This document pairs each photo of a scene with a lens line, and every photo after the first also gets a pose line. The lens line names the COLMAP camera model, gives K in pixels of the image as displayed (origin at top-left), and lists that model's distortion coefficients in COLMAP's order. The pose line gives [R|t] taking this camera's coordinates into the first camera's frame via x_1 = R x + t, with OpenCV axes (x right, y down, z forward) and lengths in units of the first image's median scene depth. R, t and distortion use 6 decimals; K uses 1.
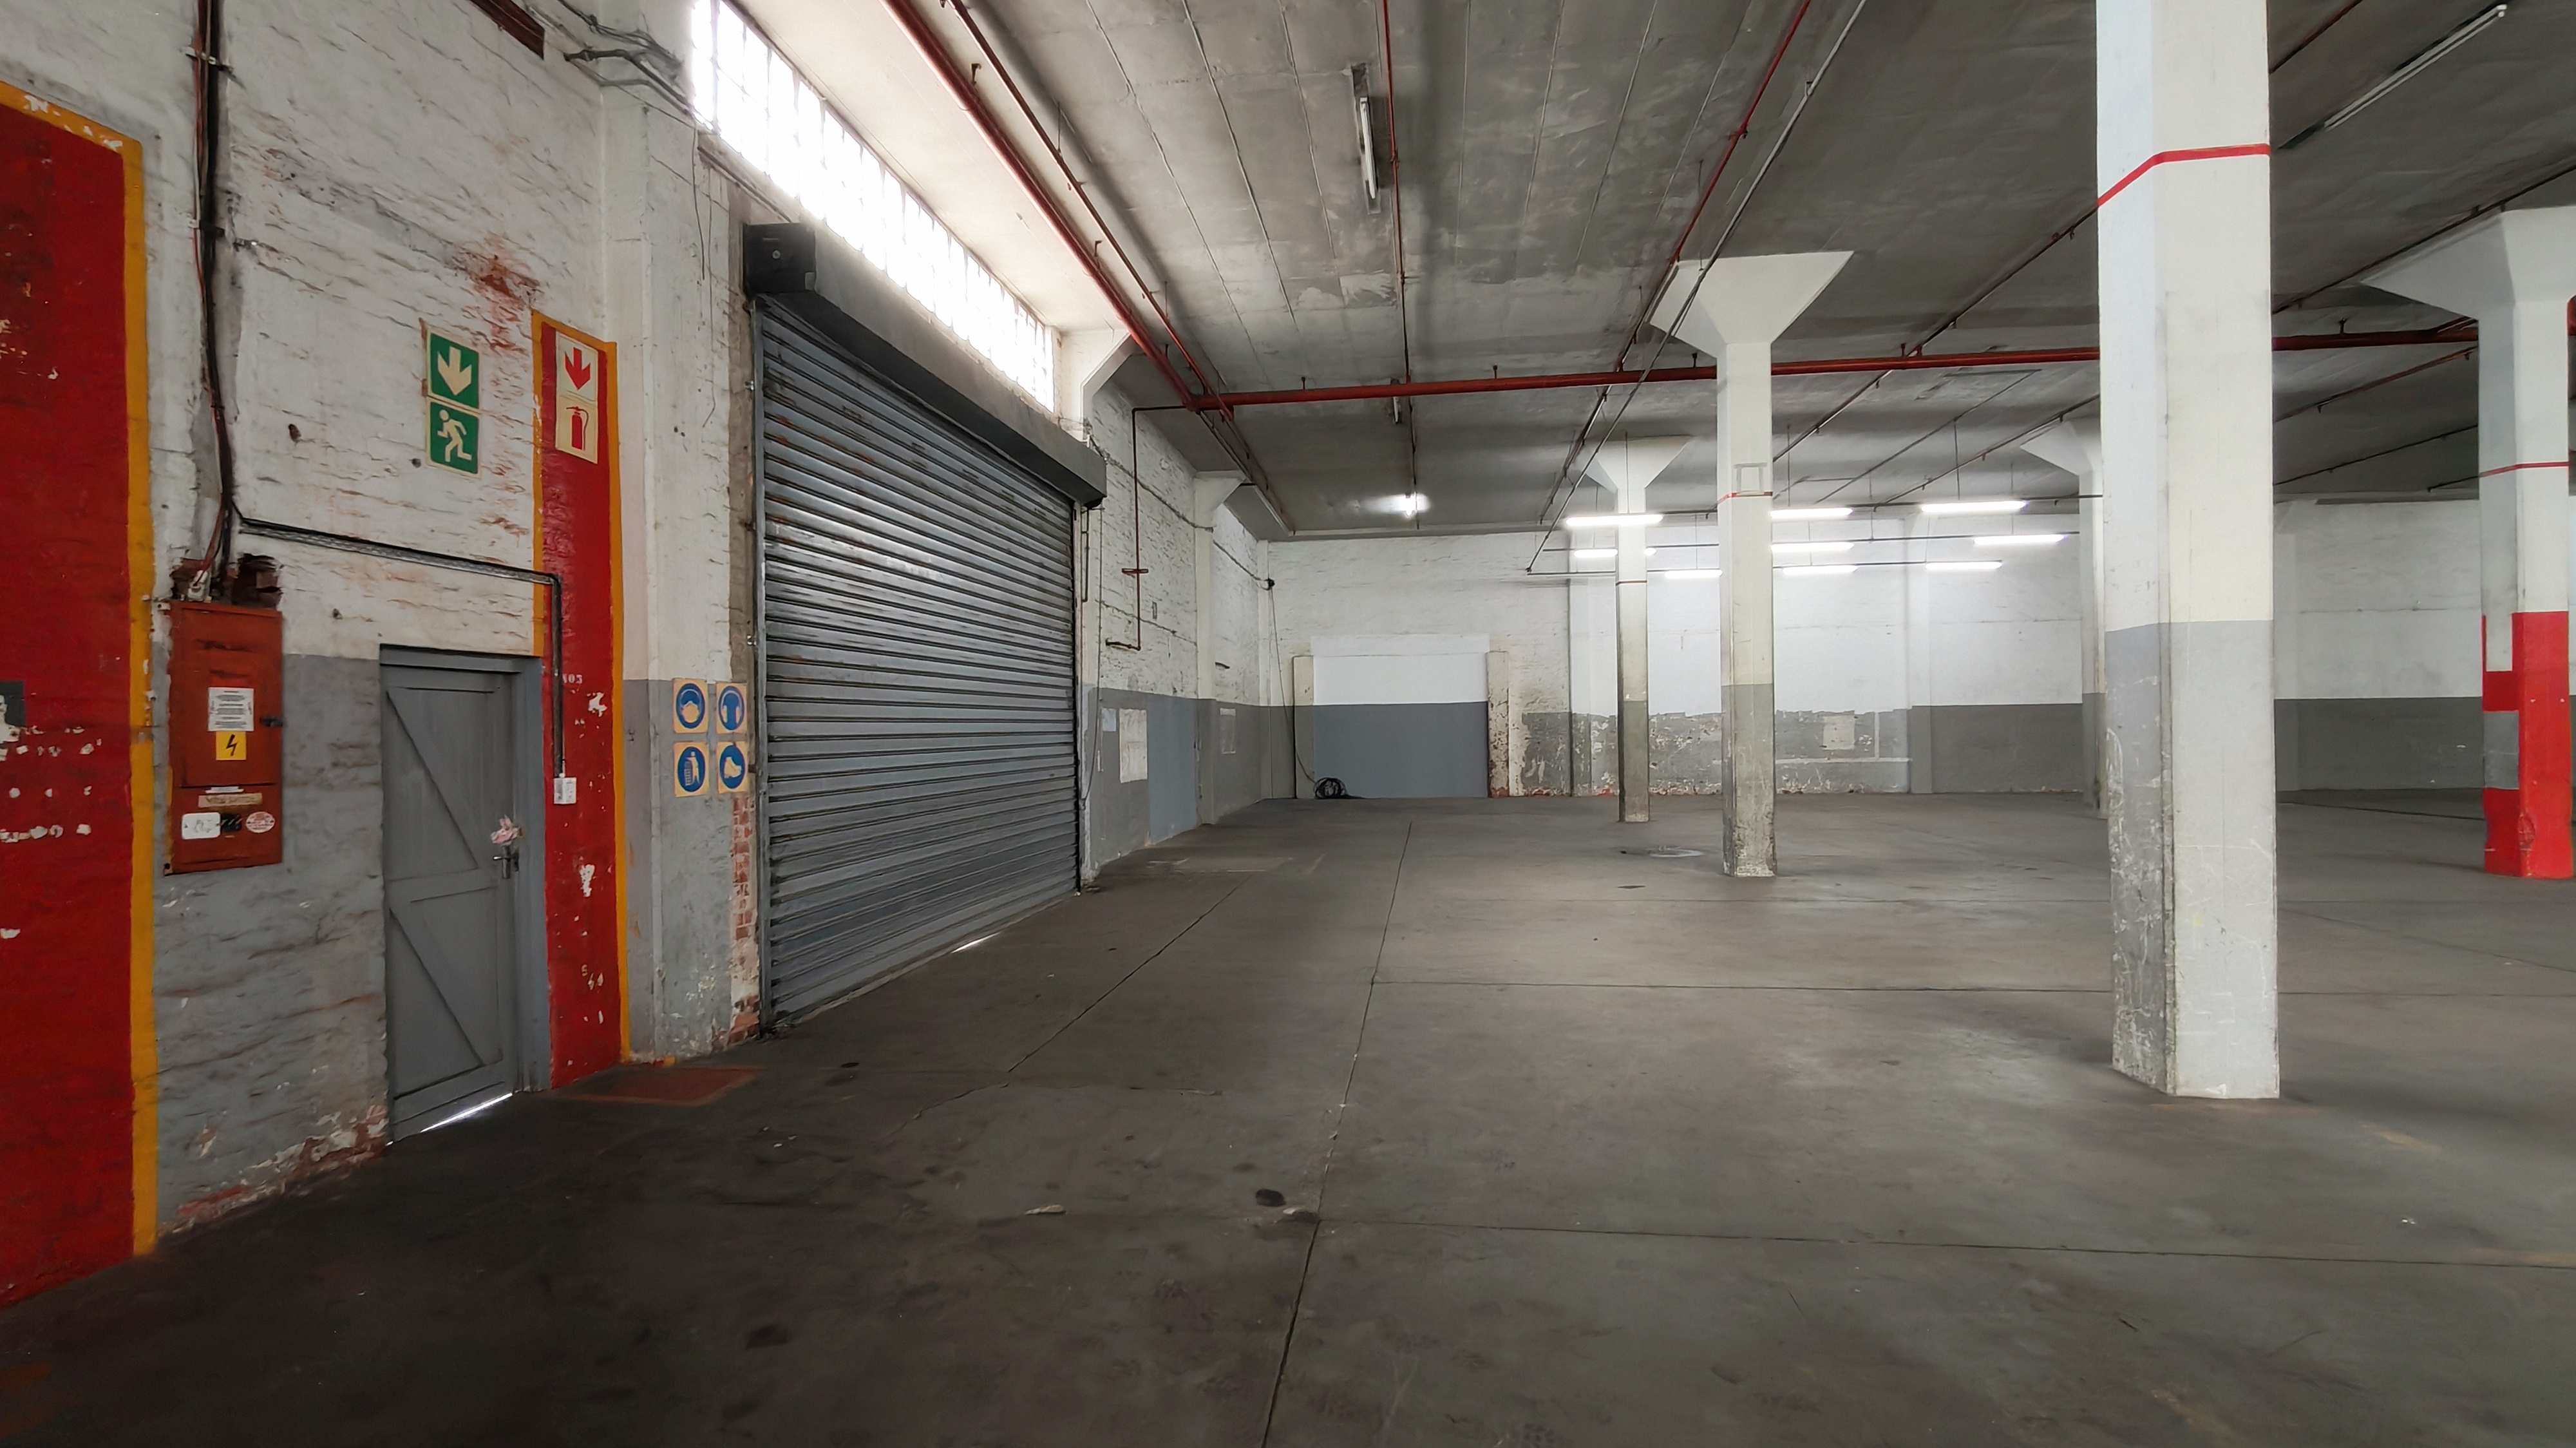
lens RADIAL K [[1179.9, 0, 1289.1], [0, 1179.9, 735.6], [0, 0, 1]] dist [0.001392, -0.001992]
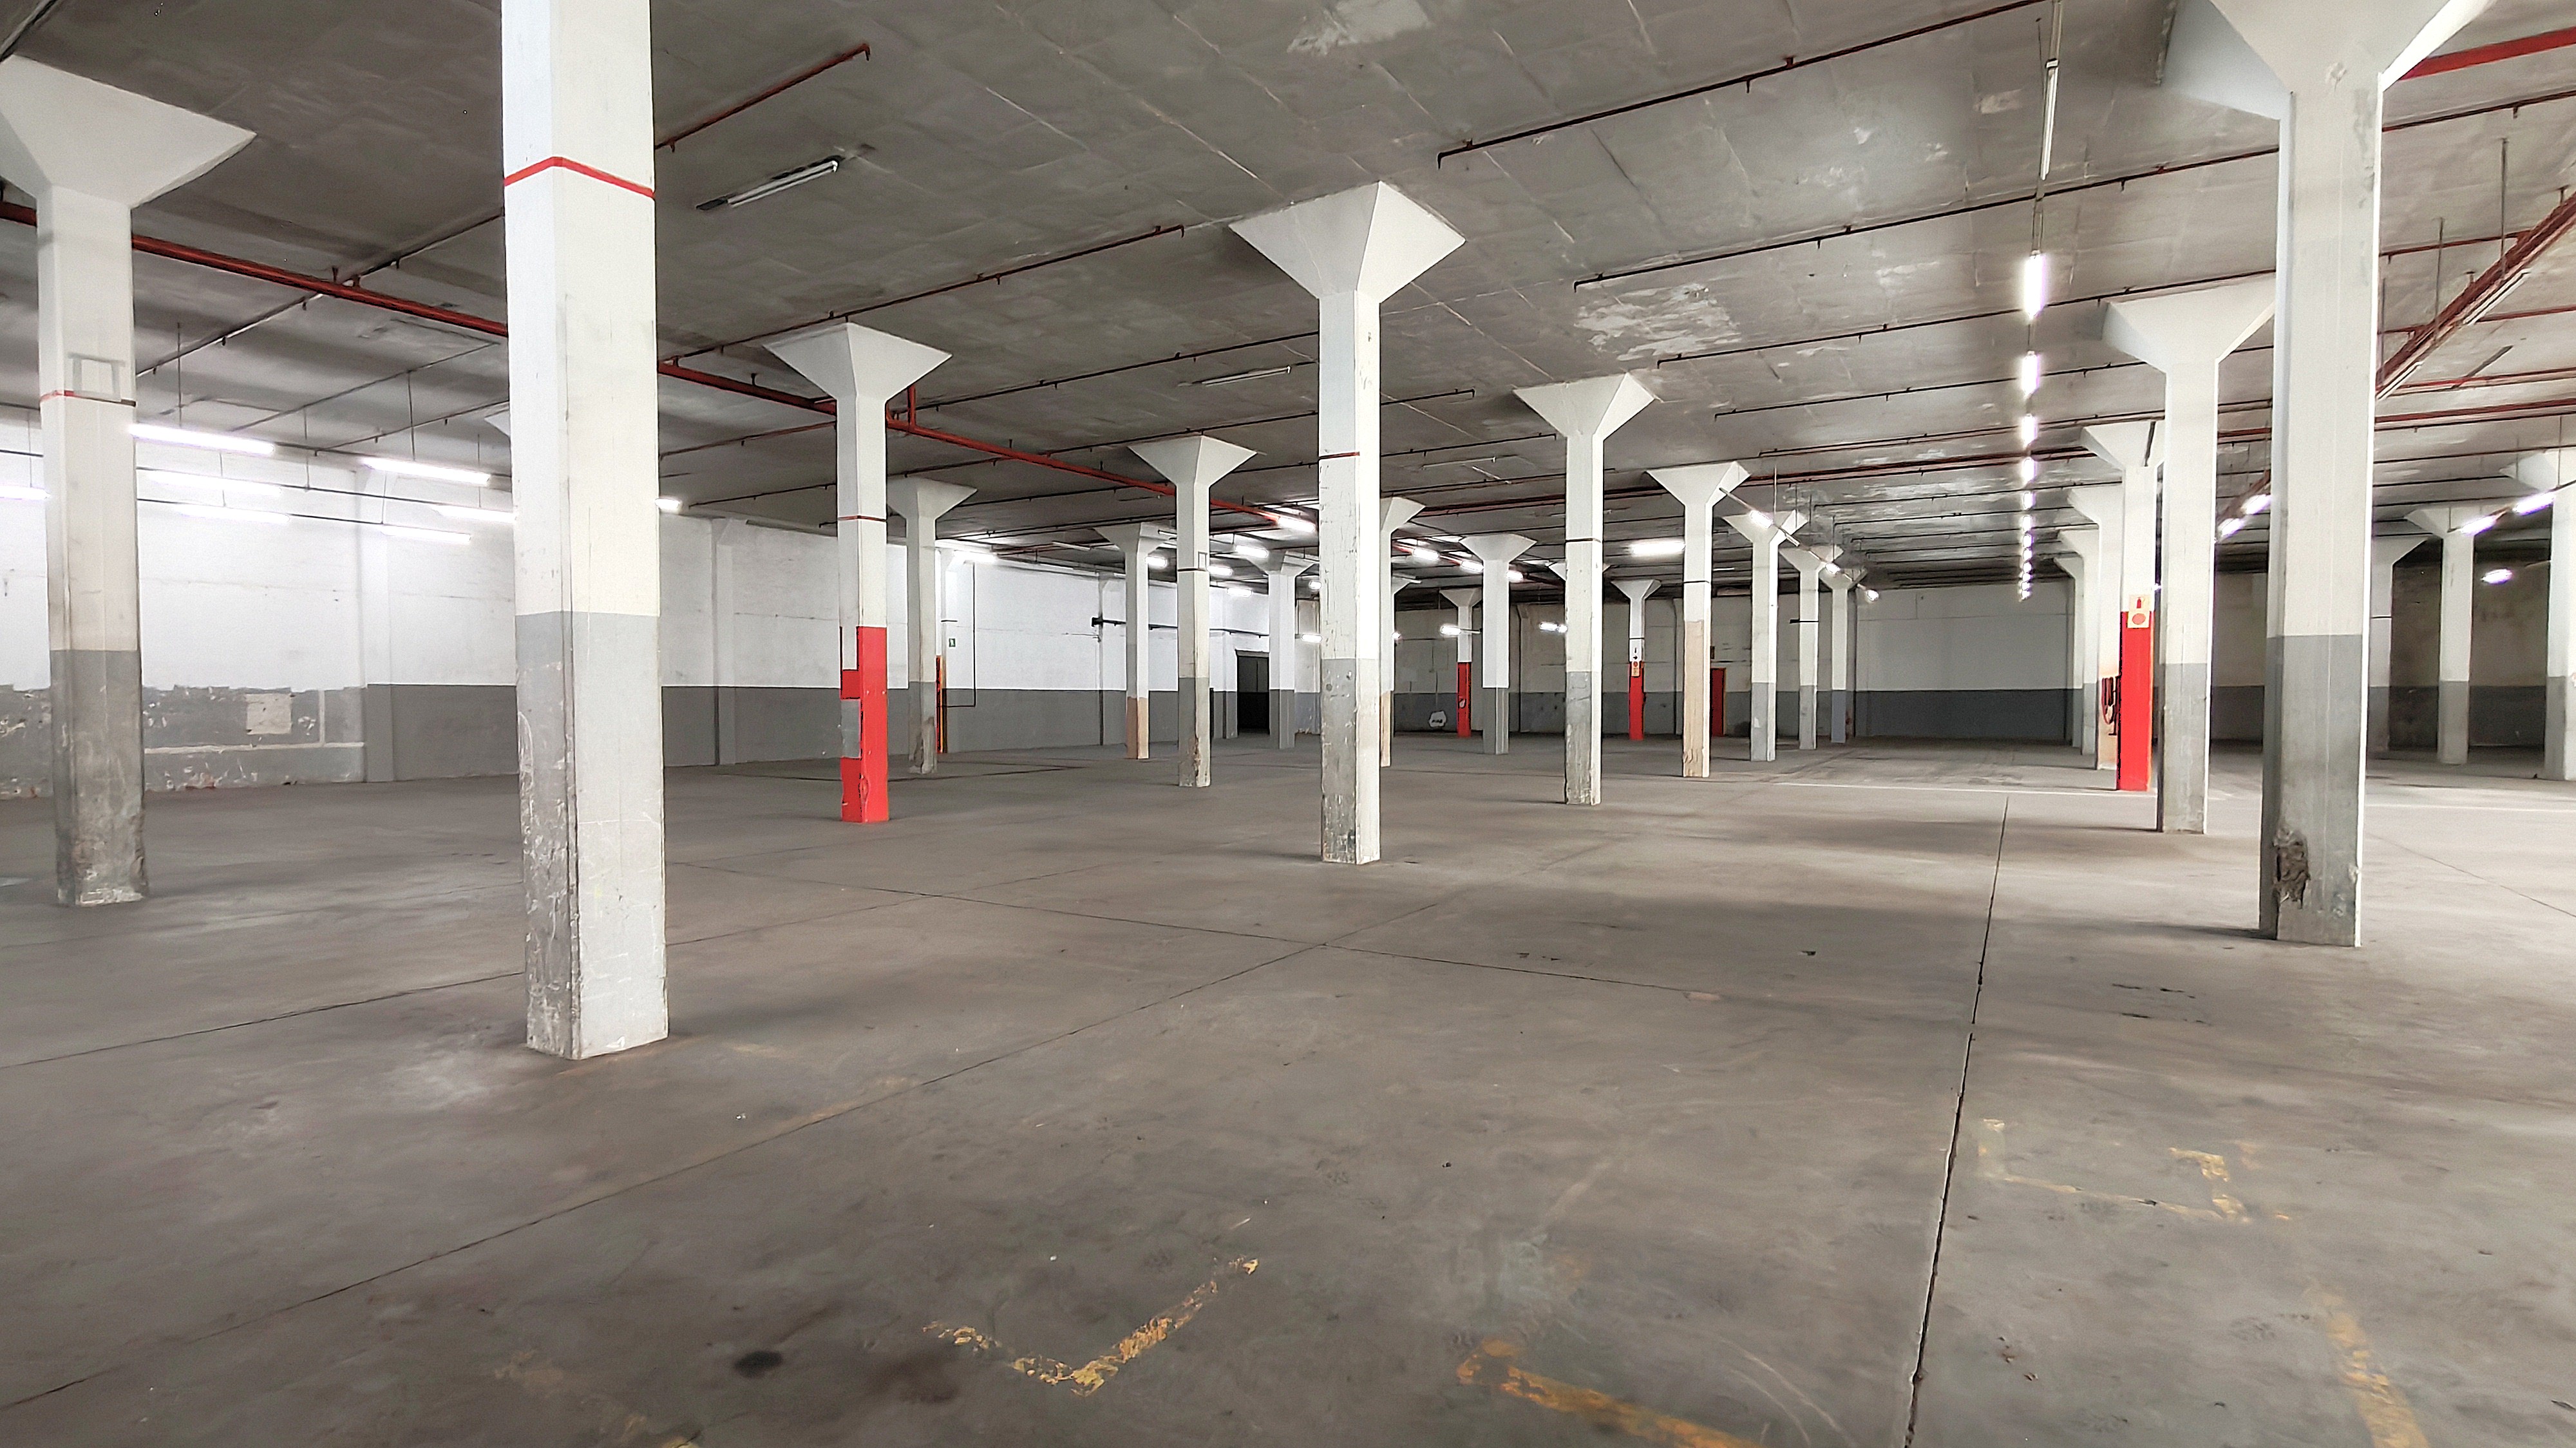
lens RADIAL K [[1179.9, 0, 1289.2], [0, 1179.9, 734.1], [0, 0, 1]] dist [0.001392, -0.001992]
pose [[0.419504, -0.012325, 0.907670, 0.027897], [-0.000932, 0.999901, 0.014008, -0.000913], [-0.907753, -0.006722, 0.419451, -0.009157]]
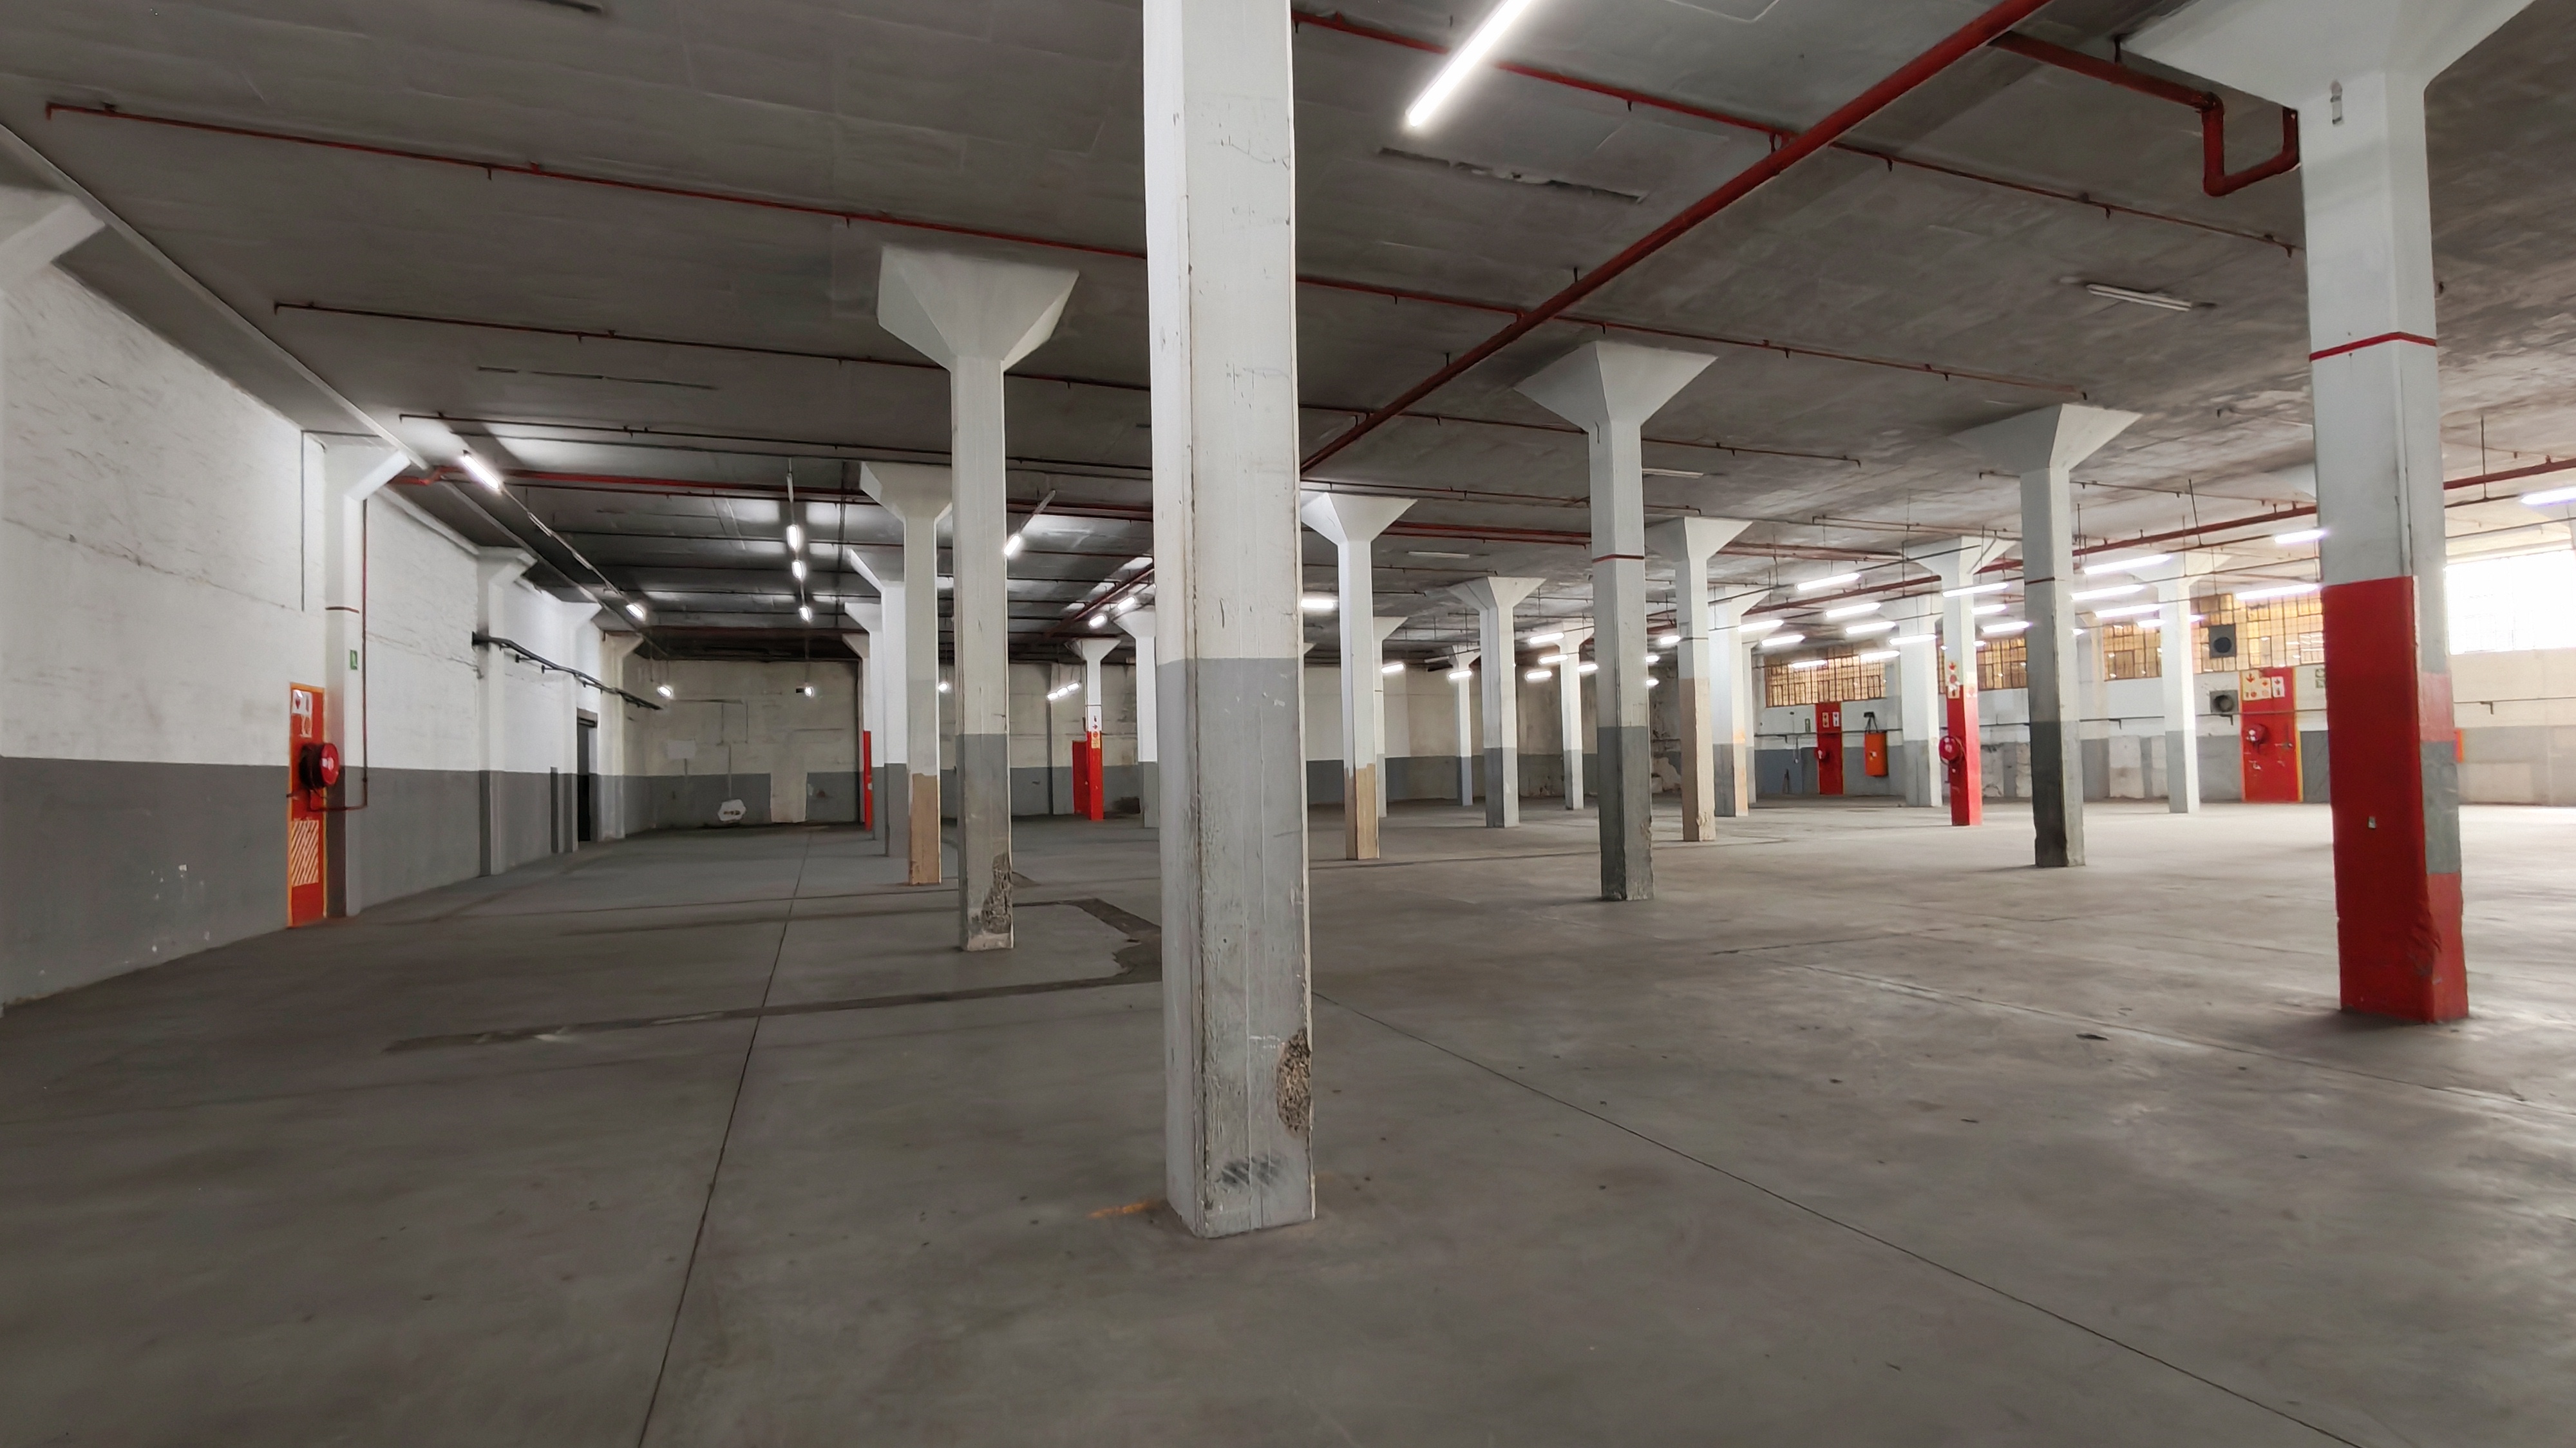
lens RADIAL K [[1179.9, 0, 1290.3], [0, 1179.9, 735.4], [0, 0, 1]] dist [0.001392, -0.001992]
pose [[-0.479769, 0.052067, 0.875849, 0.848086], [0.035834, 0.998568, -0.039733, -0.022297], [-0.876663, 0.012323, -0.480947, 1.919866]]
